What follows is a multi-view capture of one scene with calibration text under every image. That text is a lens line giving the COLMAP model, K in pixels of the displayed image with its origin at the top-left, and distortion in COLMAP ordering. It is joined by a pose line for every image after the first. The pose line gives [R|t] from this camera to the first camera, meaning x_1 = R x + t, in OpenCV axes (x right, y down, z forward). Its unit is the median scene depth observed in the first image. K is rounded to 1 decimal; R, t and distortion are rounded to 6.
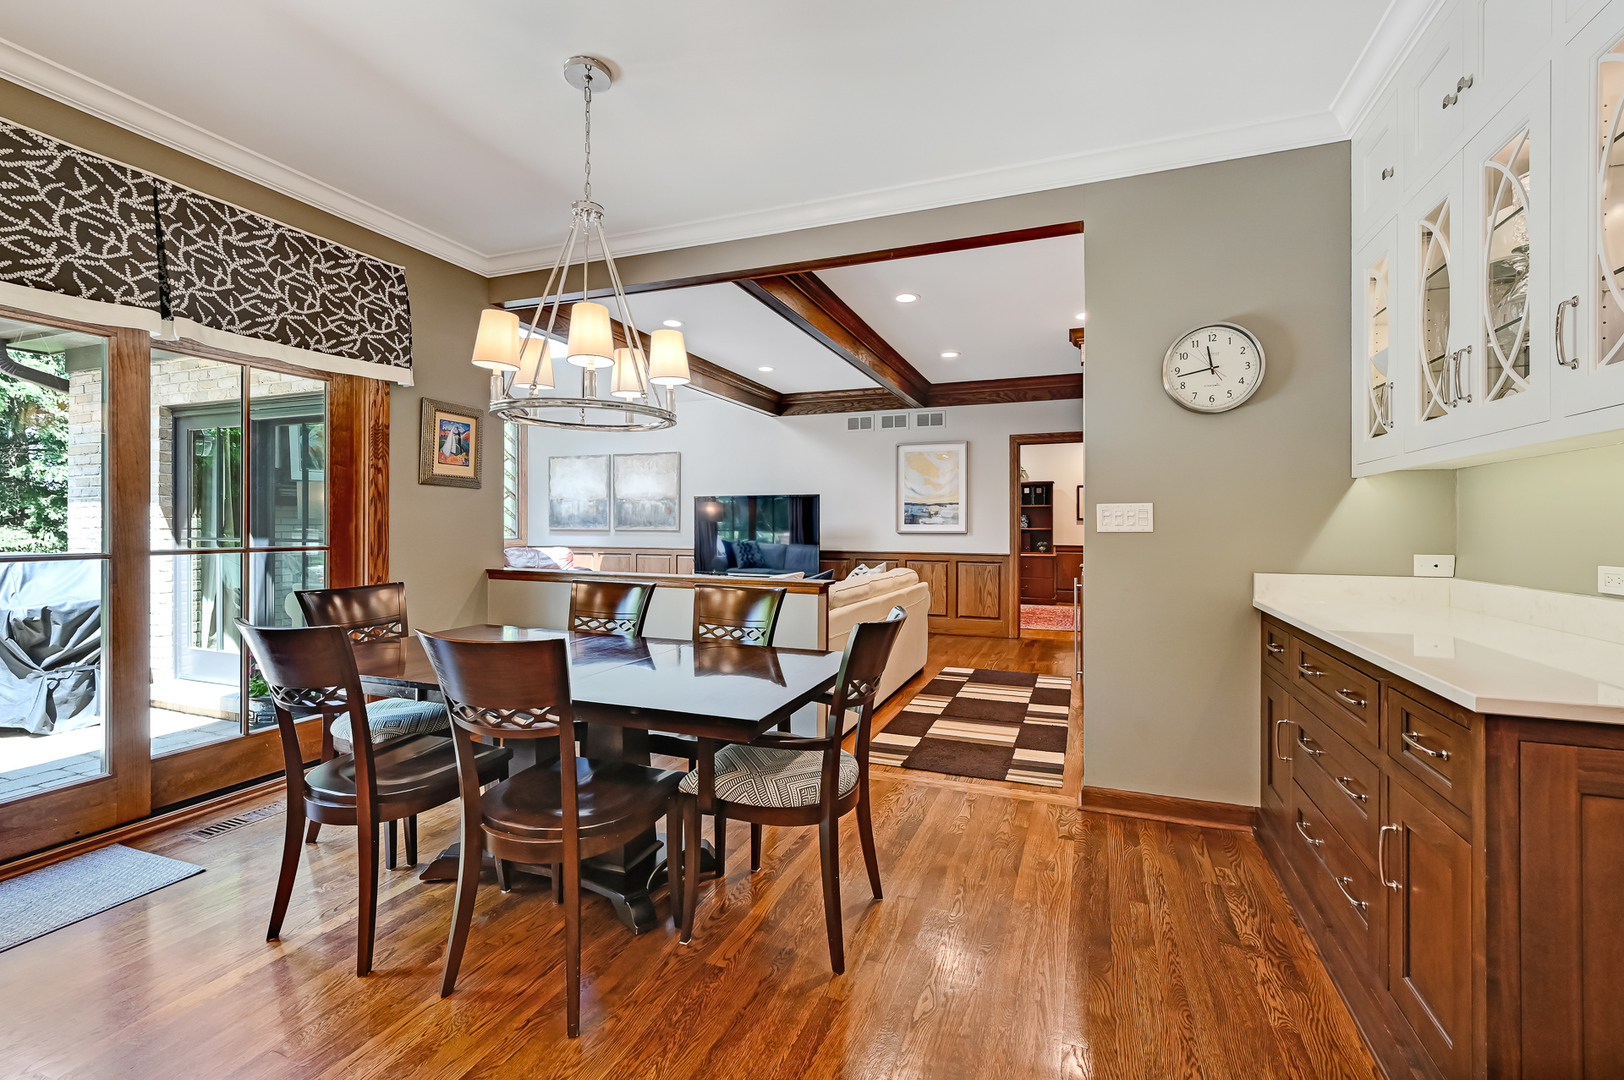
lens RADIAL K [[687.5, 0, 811.4], [0, 687.5, 530.0], [0, 0, 1]] dist [-0.003093, -0.000116]
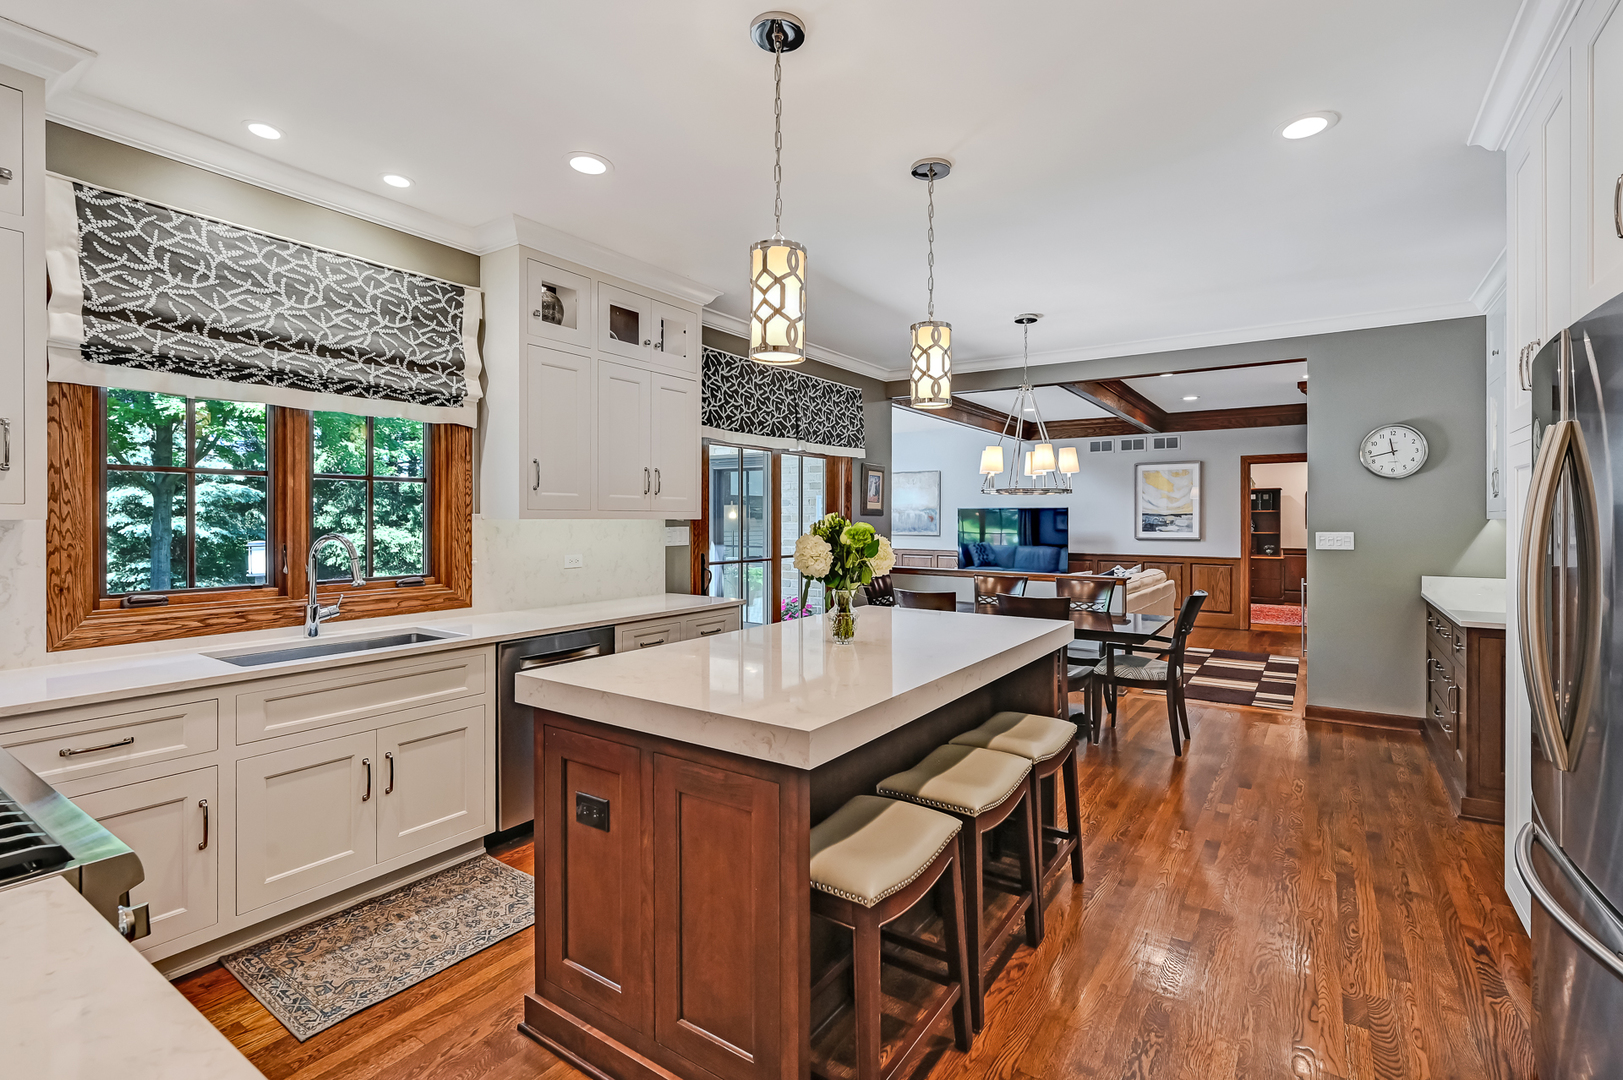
lens RADIAL K [[745.0, 0, 817.5], [0, 745.0, 523.7], [0, 0, 1]] dist [-0.002214, -0.000464]
pose [[0.977137, -0.000186, -0.212611, -0.145598], [0.000323, 1.000000, 0.000612, -0.023932], [0.212611, -0.000666, 0.977137, -0.390895]]
